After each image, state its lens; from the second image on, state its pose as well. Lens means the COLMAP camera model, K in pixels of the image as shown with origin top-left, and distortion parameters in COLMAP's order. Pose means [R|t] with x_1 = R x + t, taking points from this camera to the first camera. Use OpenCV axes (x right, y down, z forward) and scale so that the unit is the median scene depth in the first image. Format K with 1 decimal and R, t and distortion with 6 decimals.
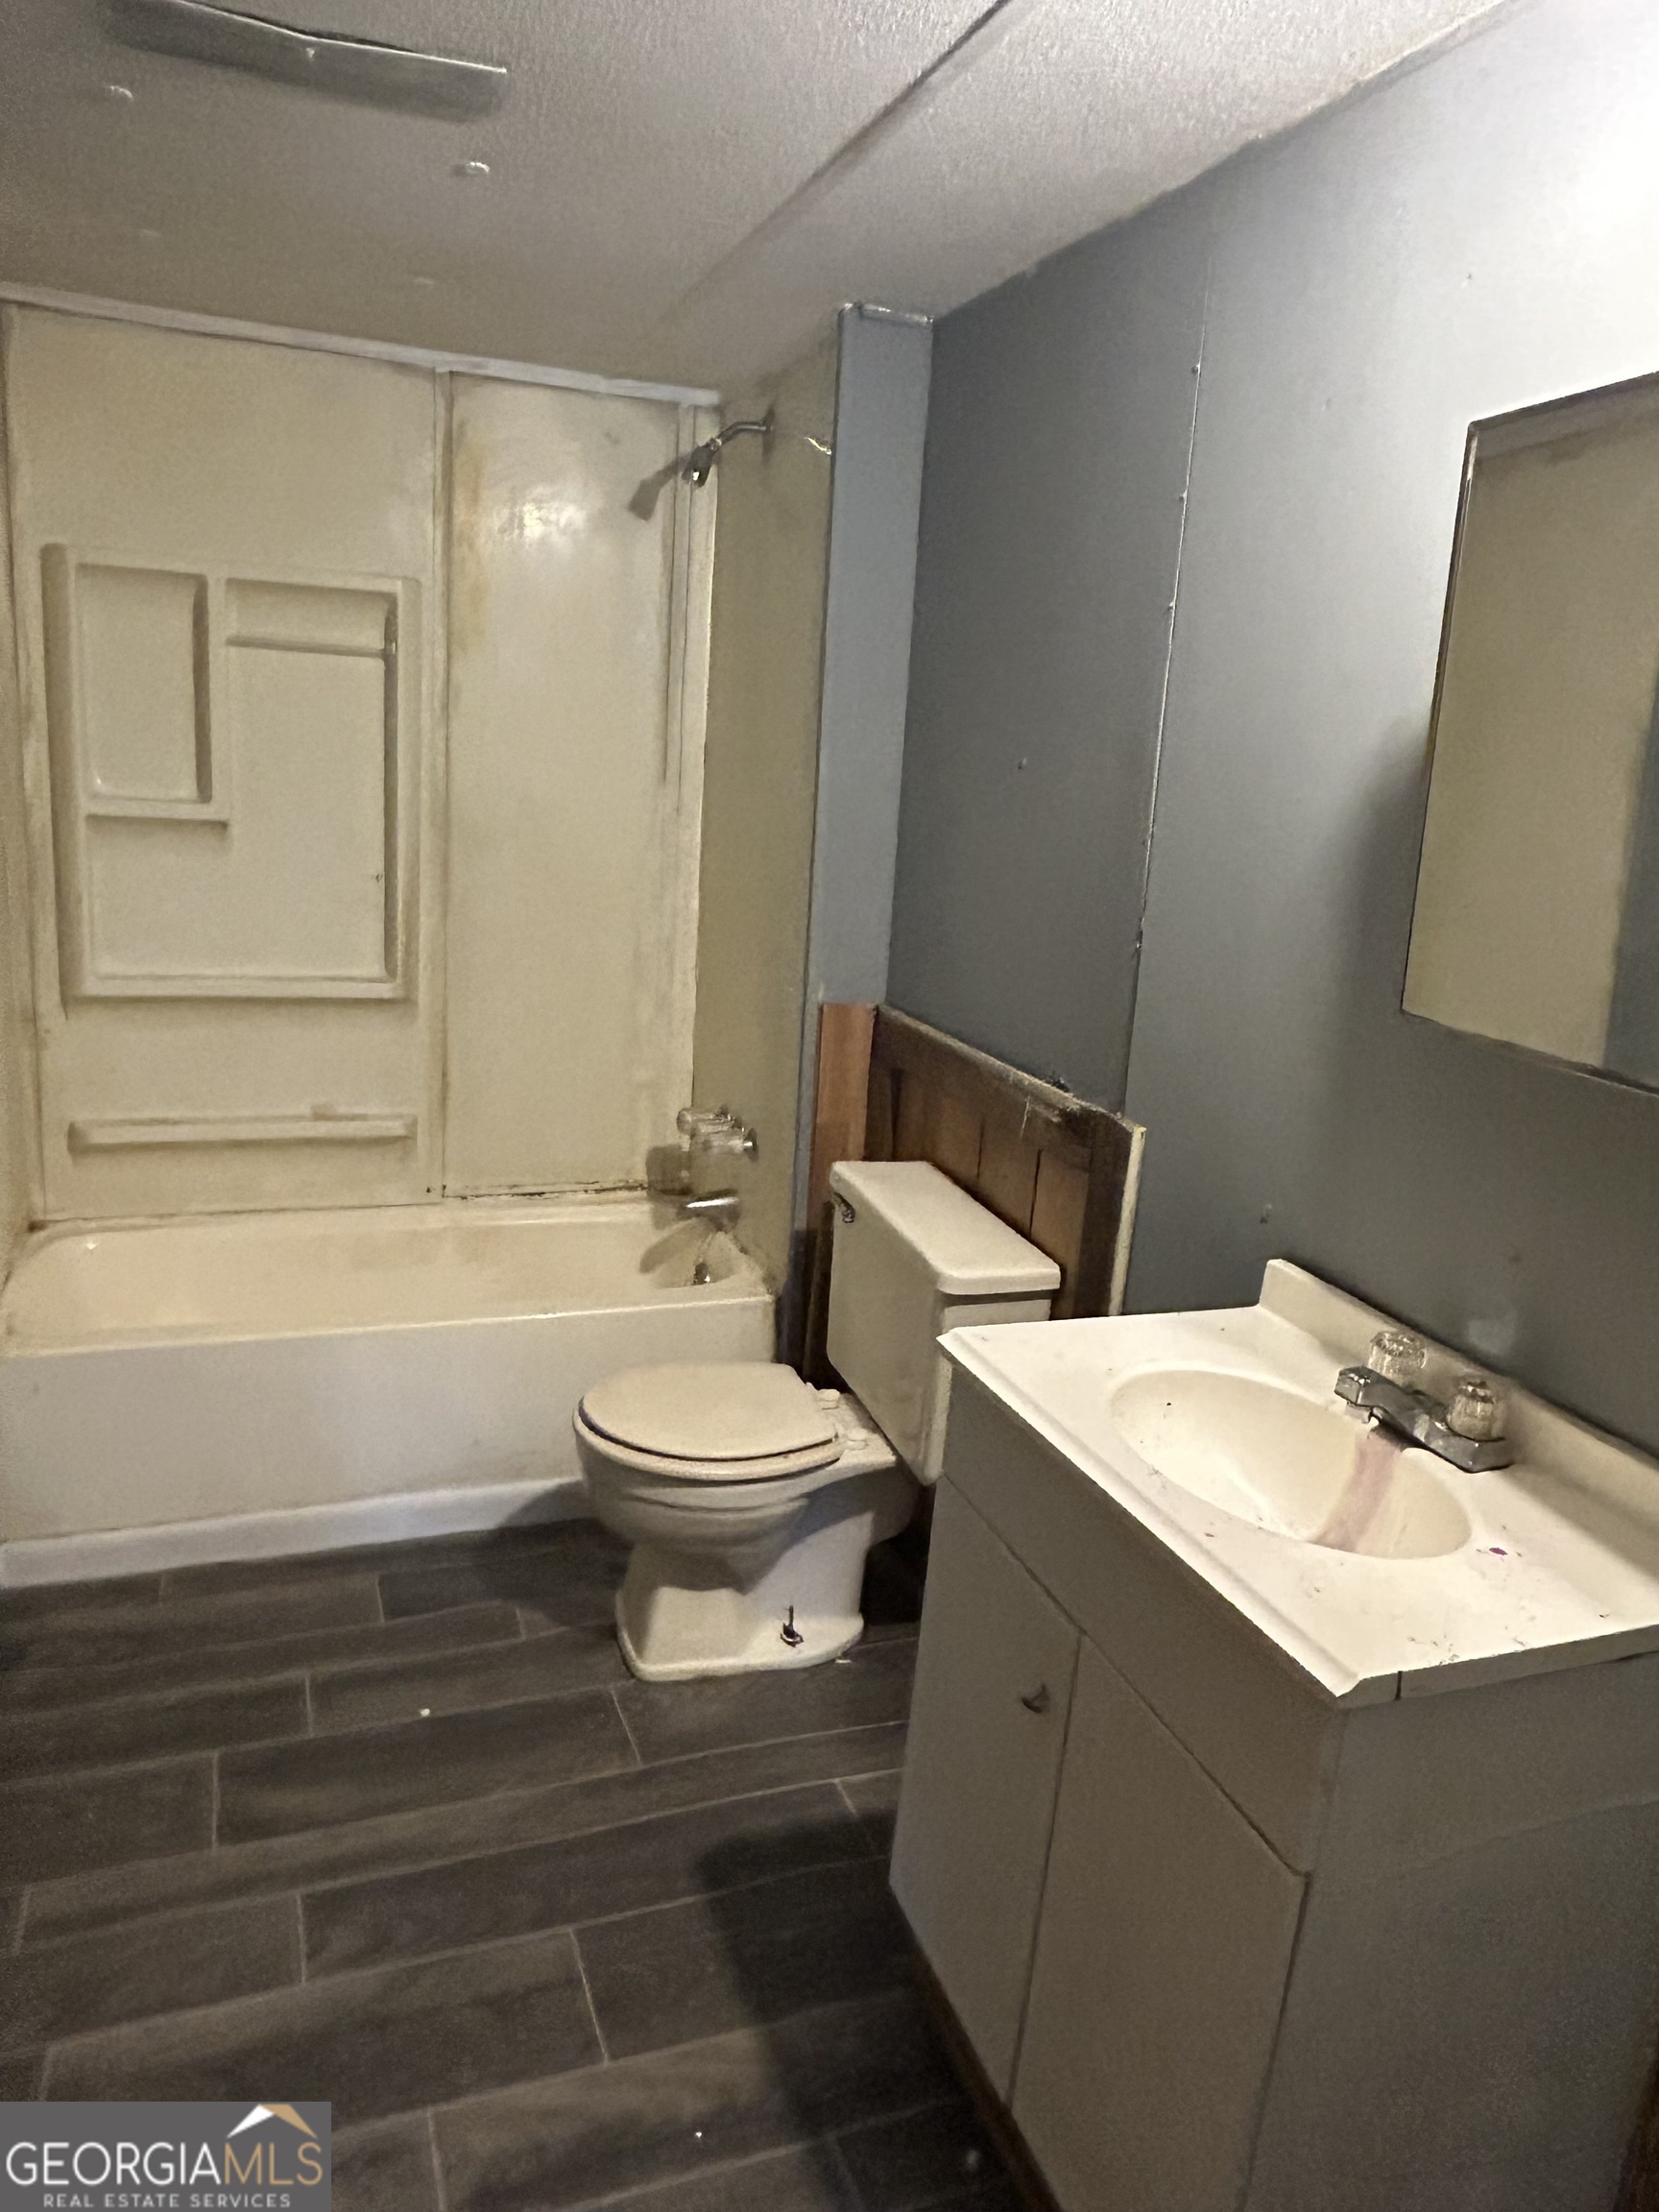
lens RADIAL K [[1515.9, 0, 829.5], [0, 1515.9, 1106.0], [0, 0, 1]] dist [0.017517, -0.003044]
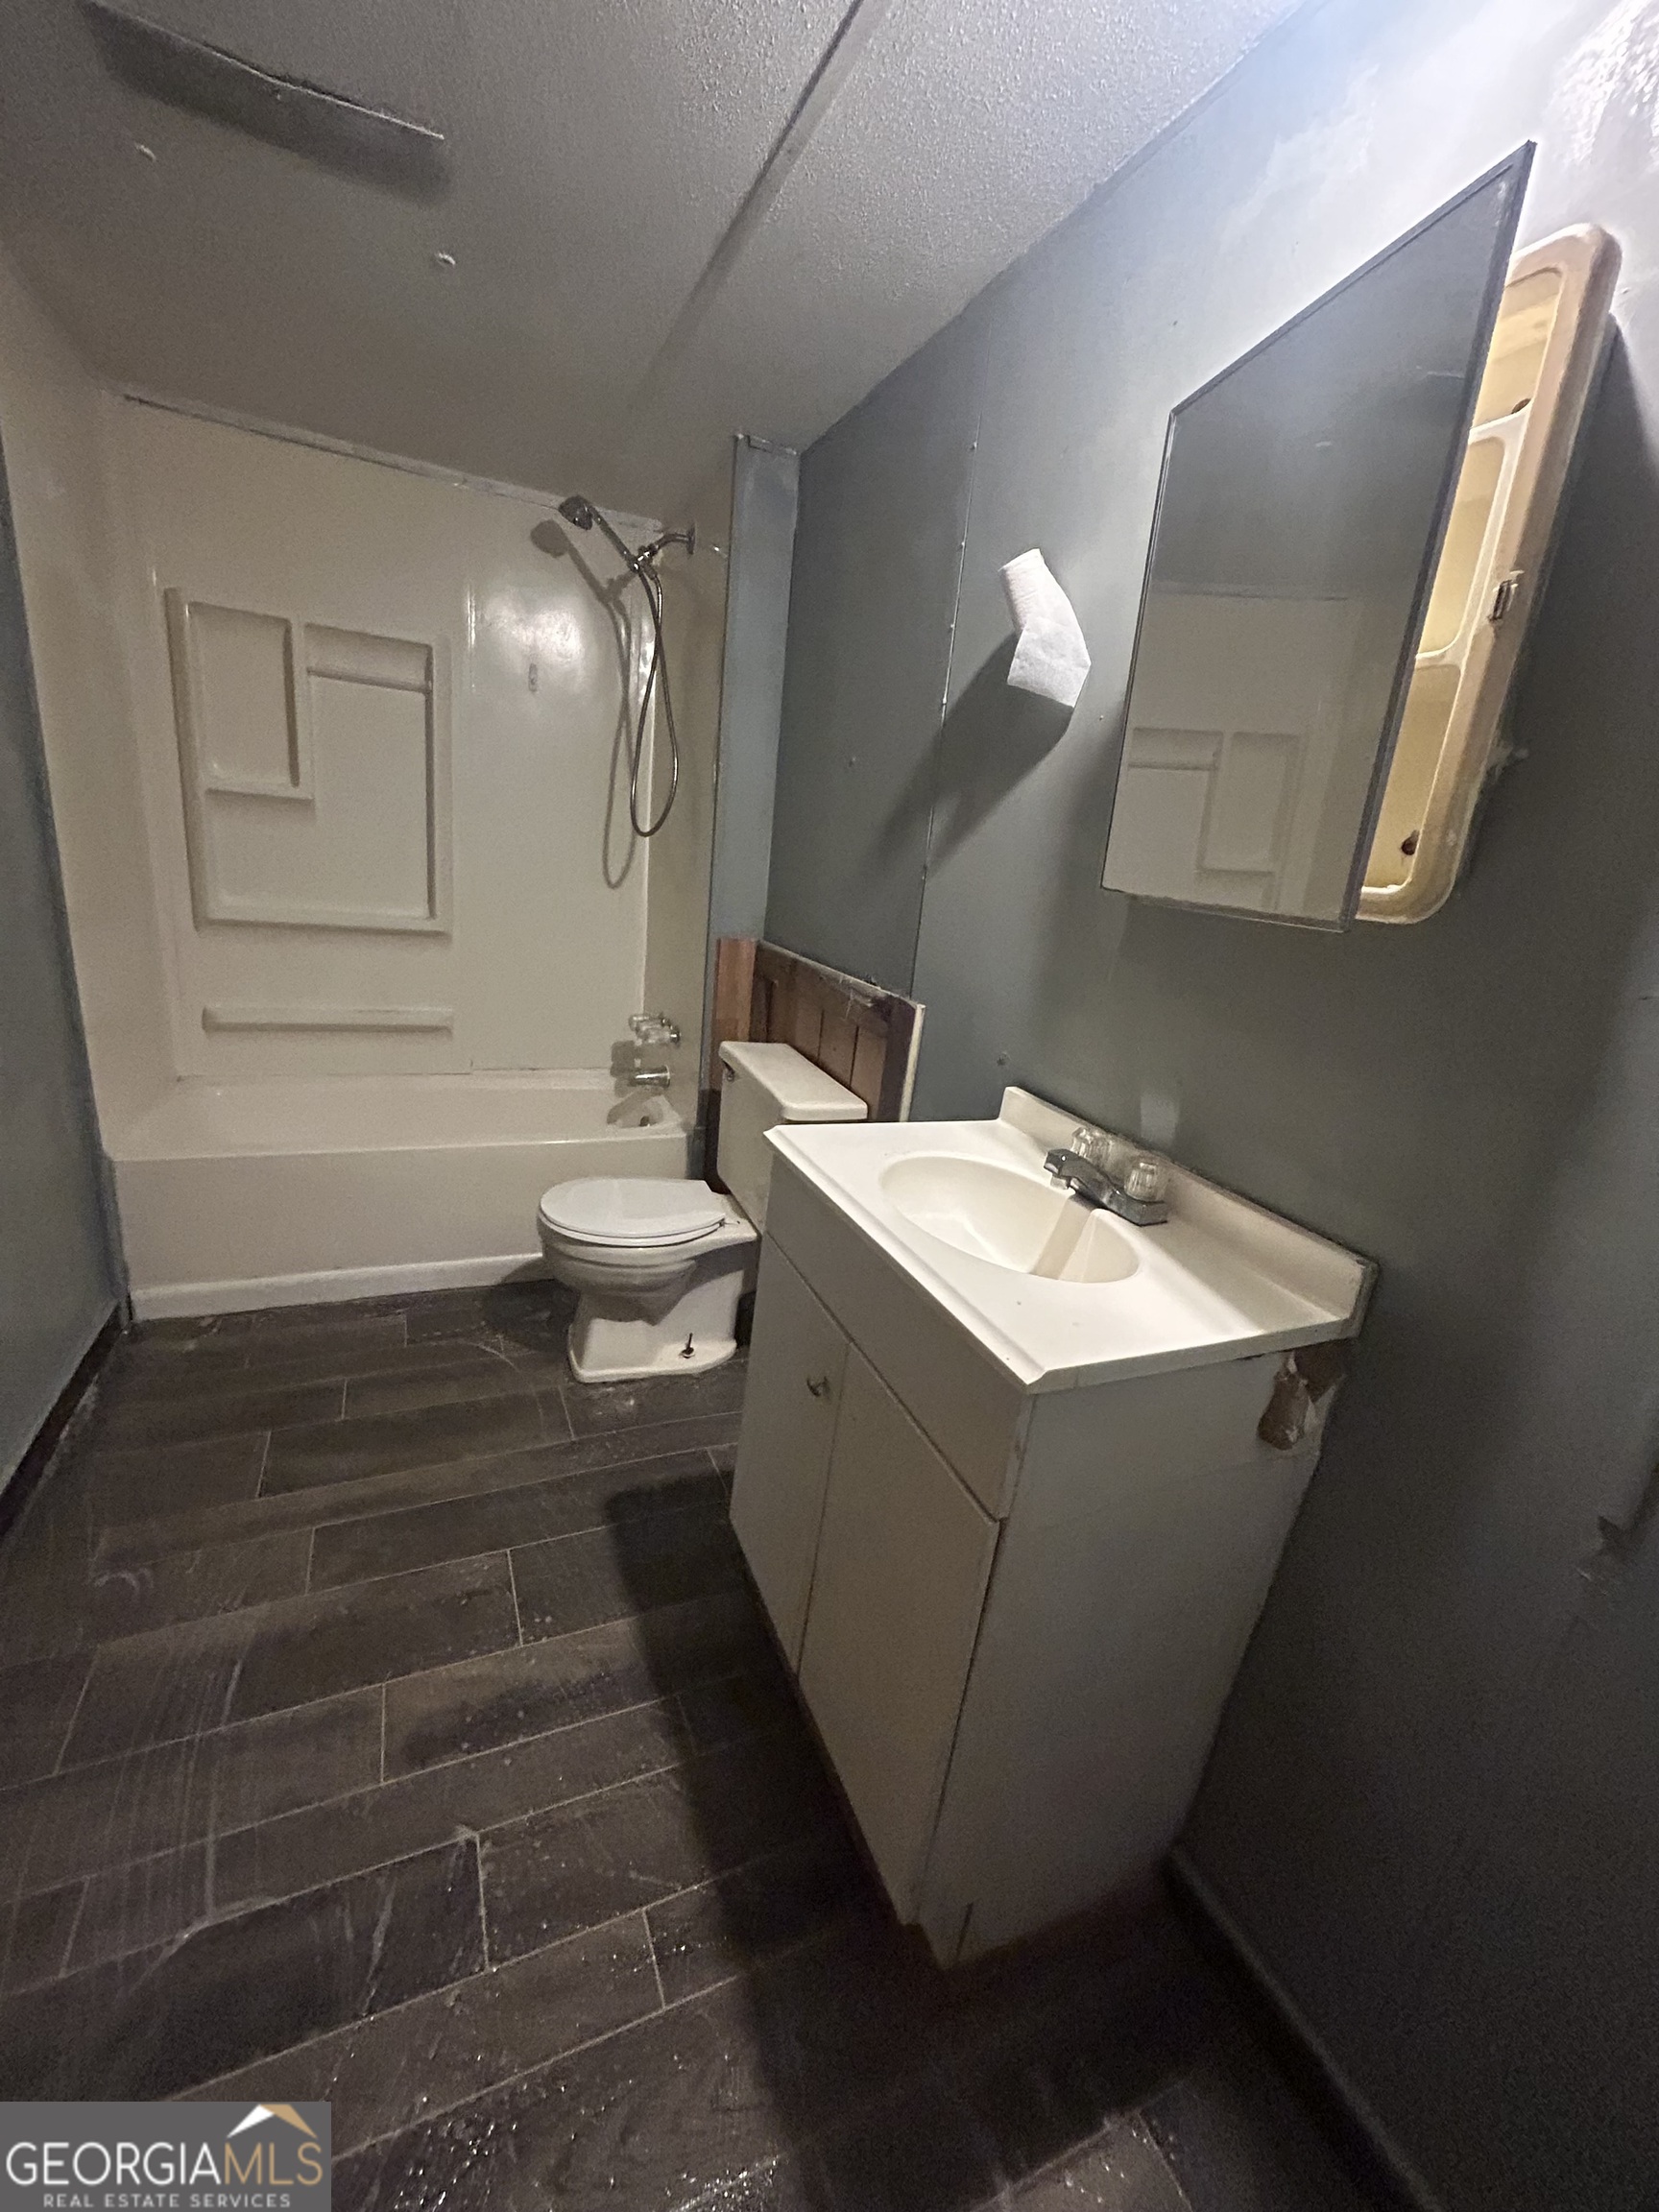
lens RADIAL K [[880.7, 0, 829.5], [0, 880.7, 1106.0], [0, 0, 1]] dist [-0.000241, 0.000020]
pose [[0.997555, 0.018545, 0.067386, 0.056618], [-0.021639, 0.998731, 0.045484, 0.069389], [-0.066457, -0.046831, 0.996690, 0.153314]]
